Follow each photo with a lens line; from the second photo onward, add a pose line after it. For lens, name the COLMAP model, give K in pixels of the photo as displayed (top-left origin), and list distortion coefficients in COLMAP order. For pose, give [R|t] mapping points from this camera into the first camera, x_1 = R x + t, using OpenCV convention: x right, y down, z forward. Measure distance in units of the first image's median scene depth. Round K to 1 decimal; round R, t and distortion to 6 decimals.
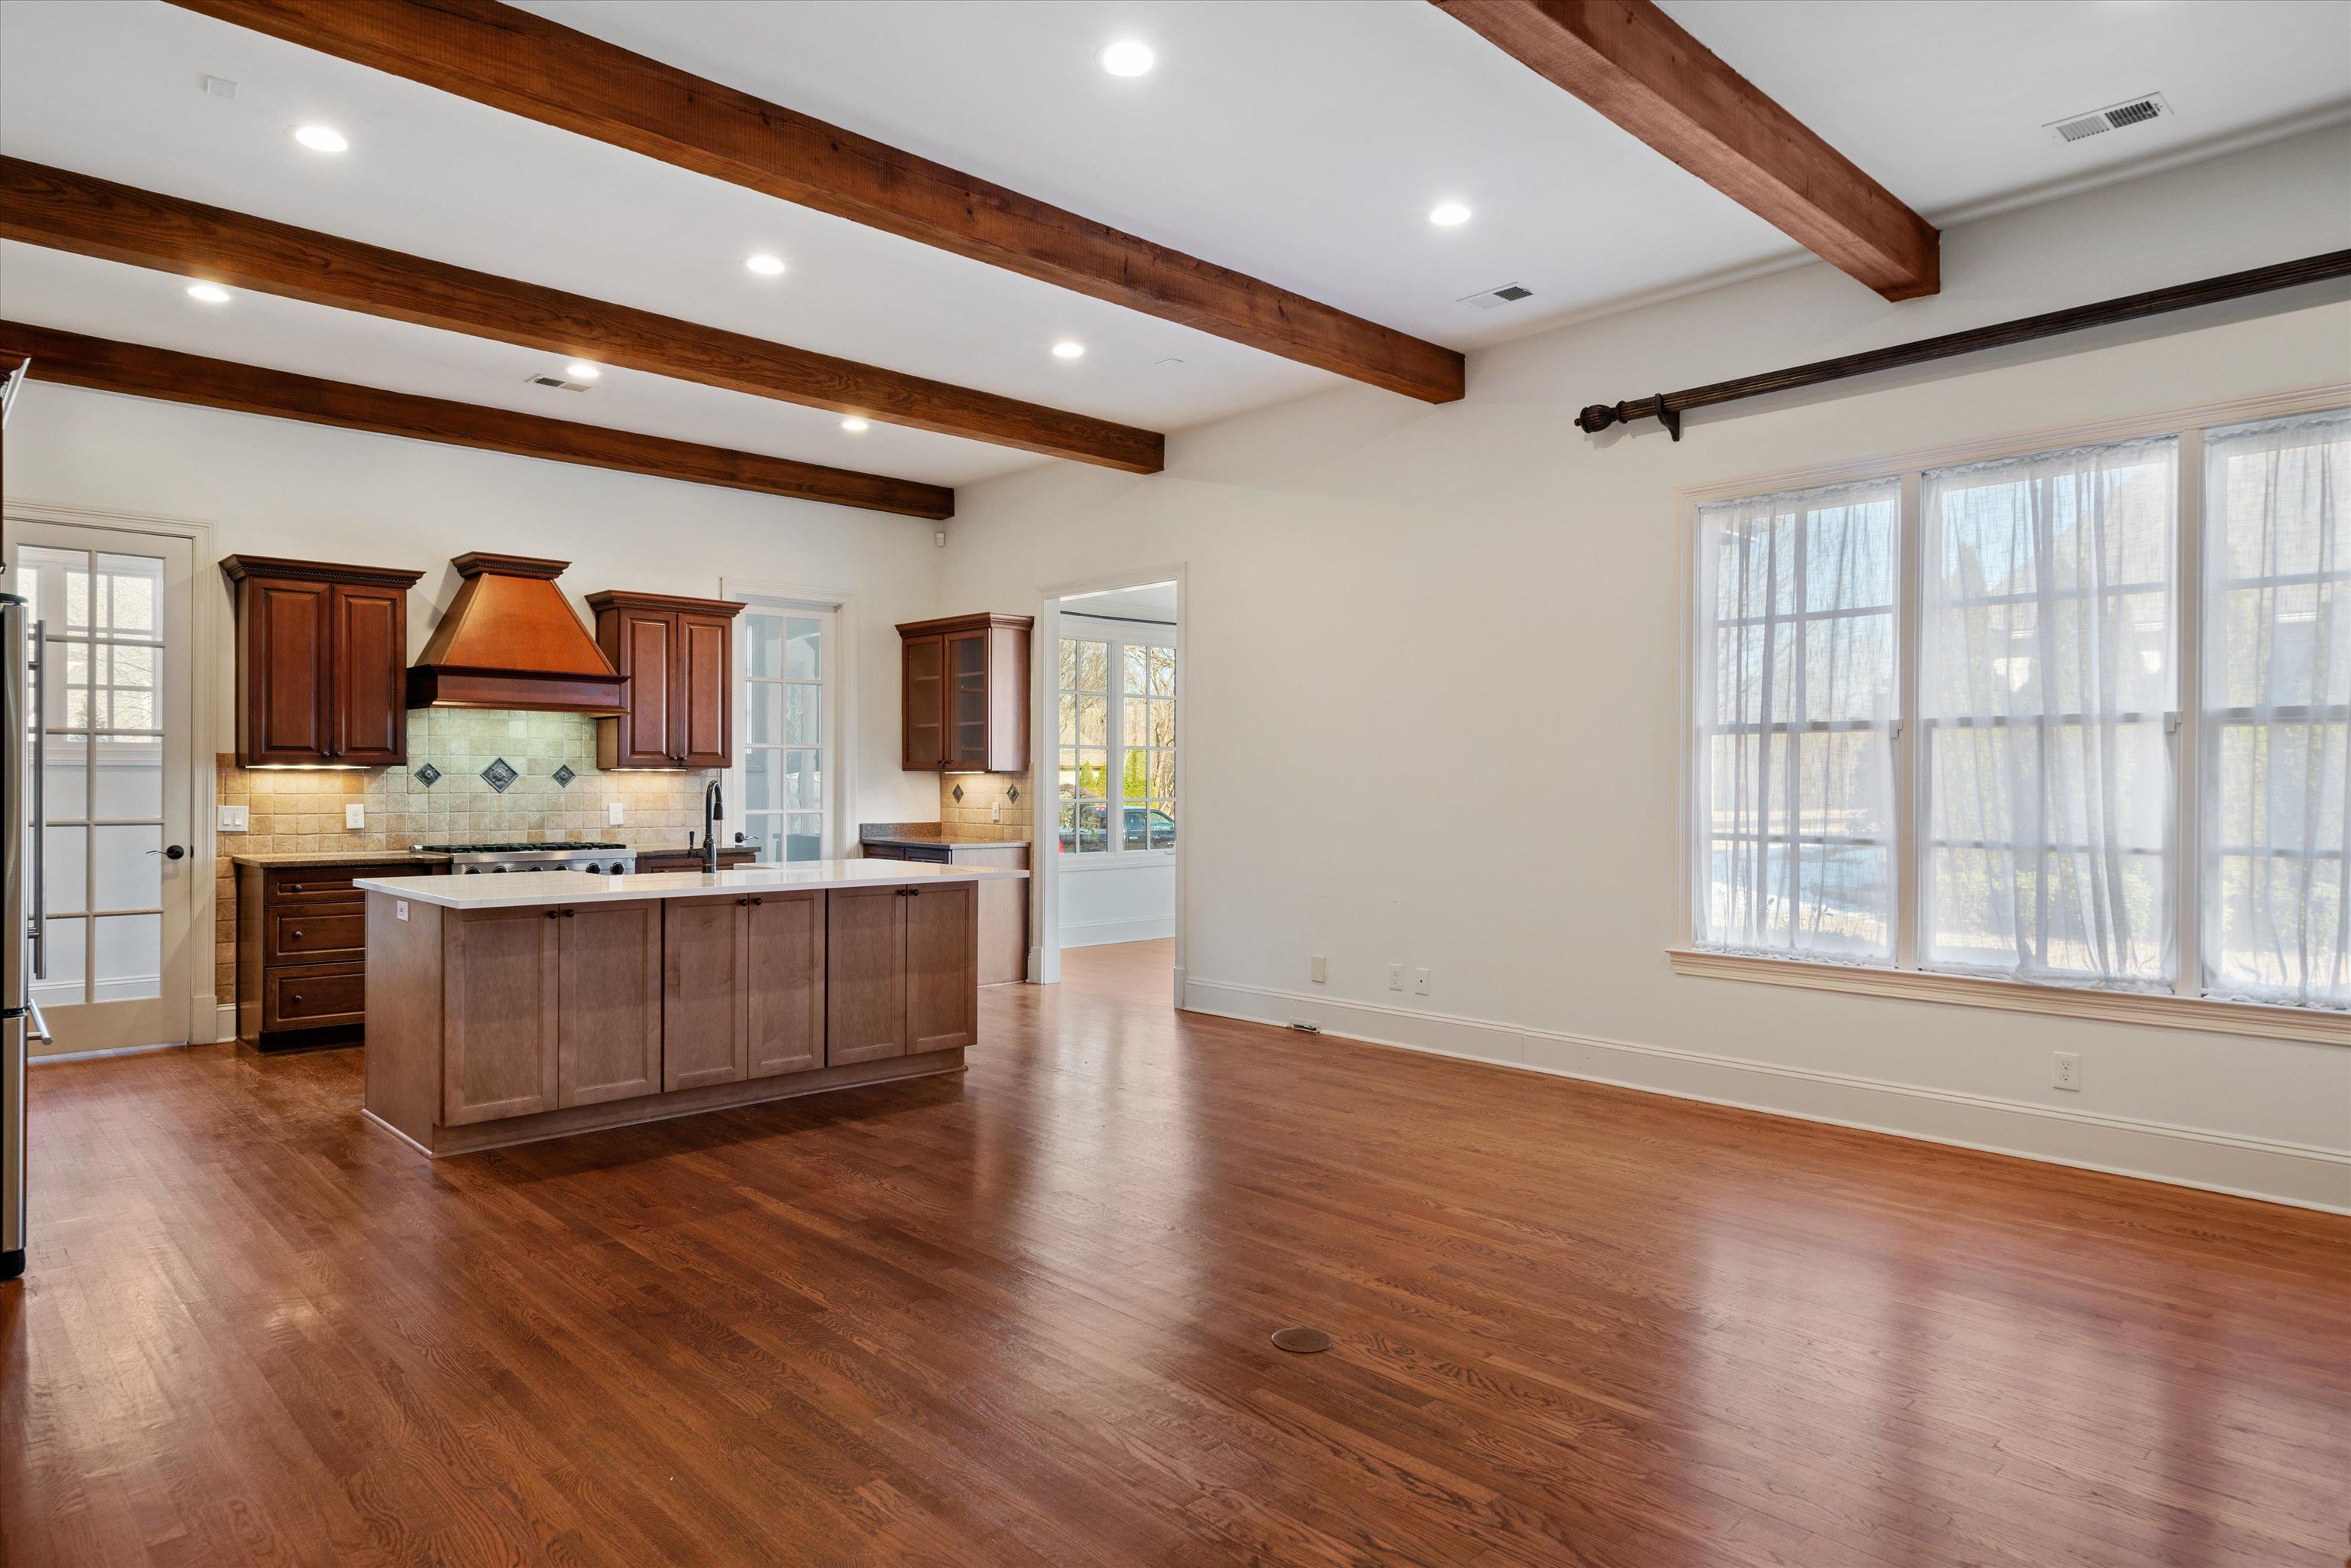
lens RADIAL K [[1385.4, 0, 1170.5], [0, 1385.4, 777.2], [0, 0, 1]] dist [0.001510, 0.002581]
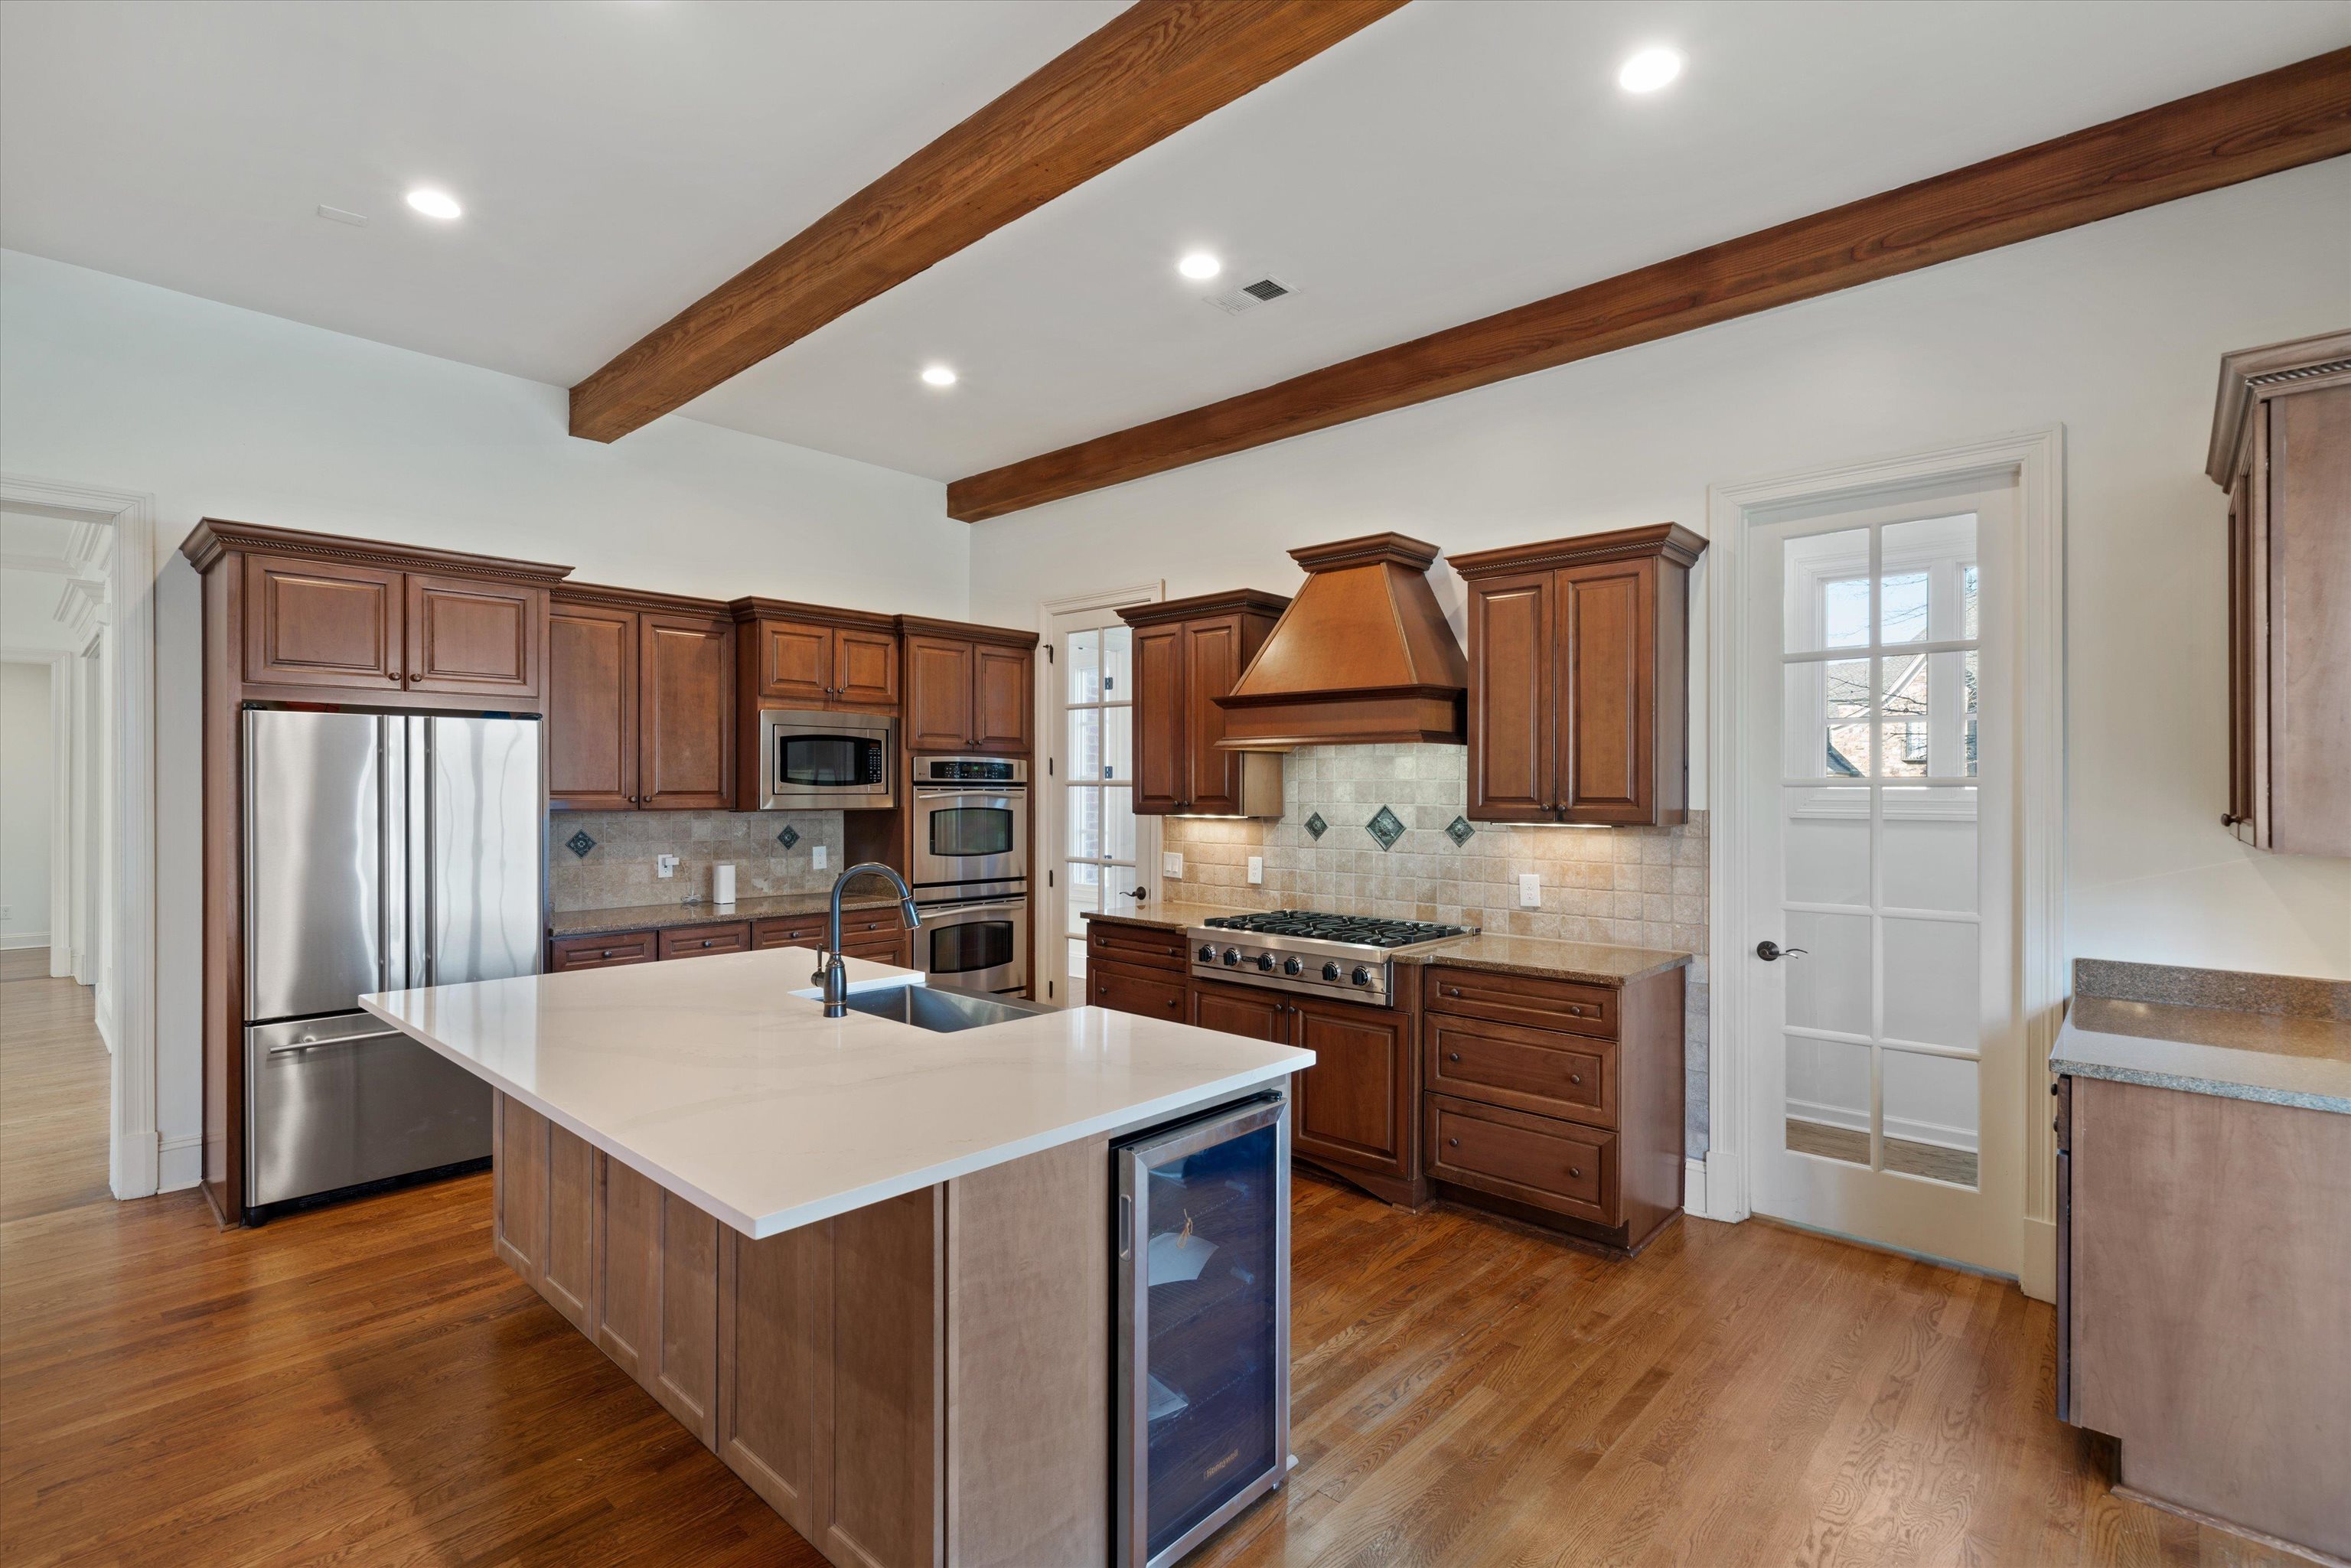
lens RADIAL K [[1086.5, 0, 1169.4], [0, 1086.5, 787.9], [0, 0, 1]] dist [0.000822, 0.000544]
pose [[0.067296, -0.004375, -0.997723, 0.146141], [0.000100, 0.999990, -0.004378, -0.027324], [0.997733, 0.000194, 0.067296, 1.075583]]
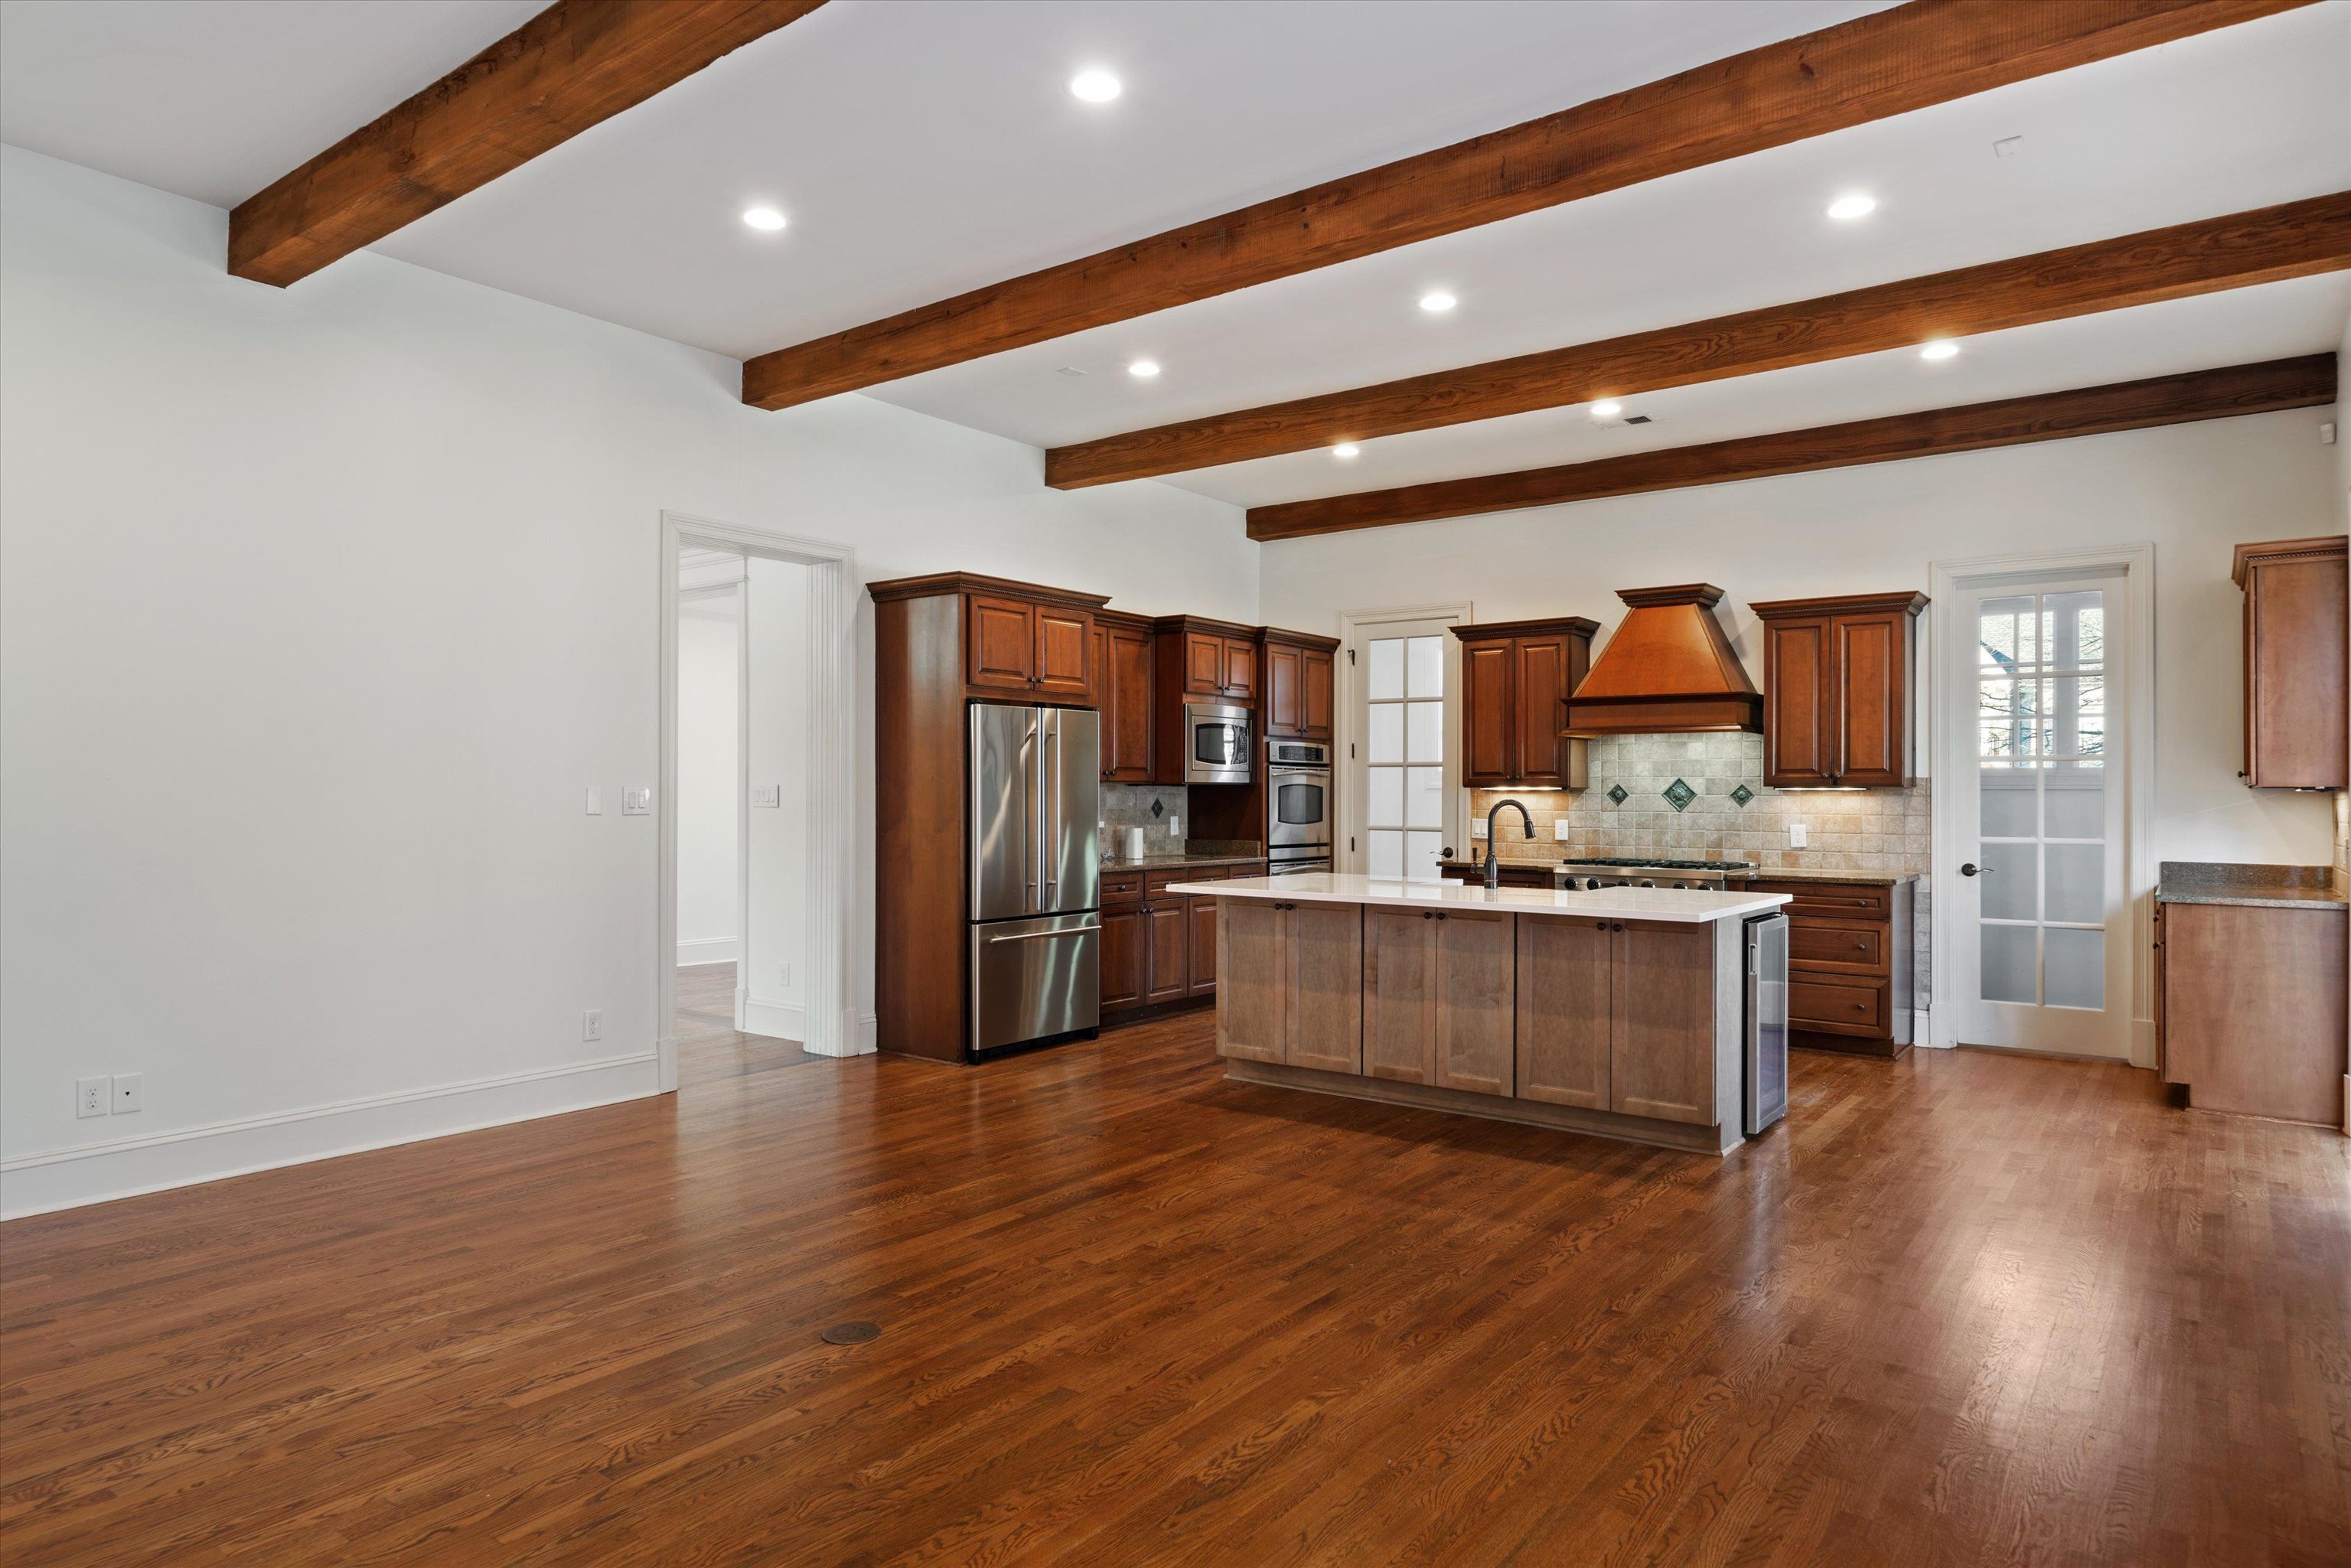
lens RADIAL K [[1385.4, 0, 1167.6], [0, 1385.4, 786.3], [0, 0, 1]] dist [0.001510, 0.002581]
pose [[0.162534, -0.008015, -0.986670, 0.628466], [-0.000847, 0.999966, -0.008263, 0.001207], [0.986703, 0.002179, 0.162522, 0.572151]]
